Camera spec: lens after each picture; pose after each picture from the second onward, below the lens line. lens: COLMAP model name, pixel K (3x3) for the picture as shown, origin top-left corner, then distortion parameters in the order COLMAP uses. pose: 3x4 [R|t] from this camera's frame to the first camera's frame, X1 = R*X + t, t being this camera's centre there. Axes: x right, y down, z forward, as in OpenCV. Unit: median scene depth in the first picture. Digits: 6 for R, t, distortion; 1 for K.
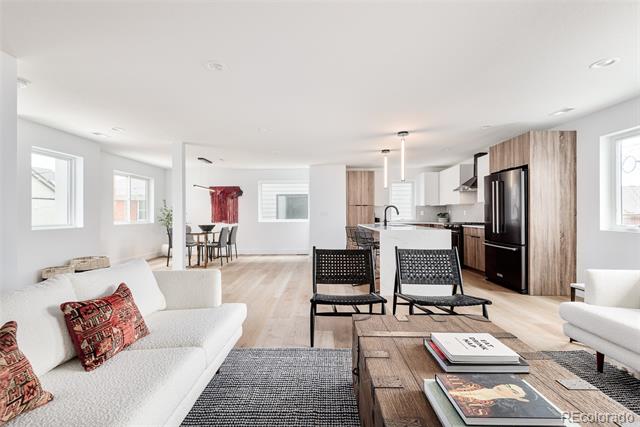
lens RADIAL K [[291.8, 0, 320.0], [0, 291.8, 213.5], [0, 0, 1]] dist [-0.000729, -0.000057]
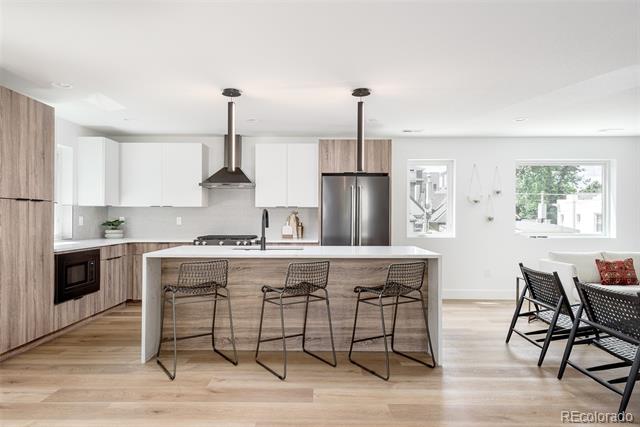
lens RADIAL K [[404.2, 0, 320.0], [0, 404.2, 213.5], [0, 0, 1]] dist [0.027428, 0.000378]
pose [[-0.016413, 0.012554, 0.999786, -0.435226], [-0.007869, 0.999889, -0.012685, -0.010941], [-0.999834, -0.008076, -0.016312, 0.872956]]
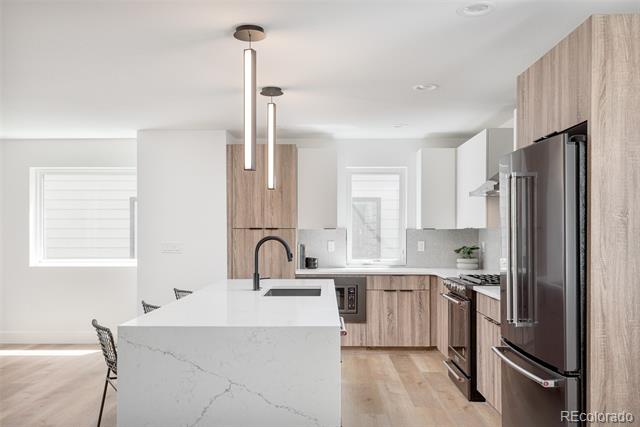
lens RADIAL K [[571.7, 0, 319.4], [0, 571.7, 226.9], [0, 0, 1]] dist [-0.004905, -0.004279]
pose [[0.999989, 0.003828, -0.002776, 0.288857], [-0.003850, 0.999964, -0.007616, -0.031250], [0.002746, 0.007627, 0.999967, 0.257080]]
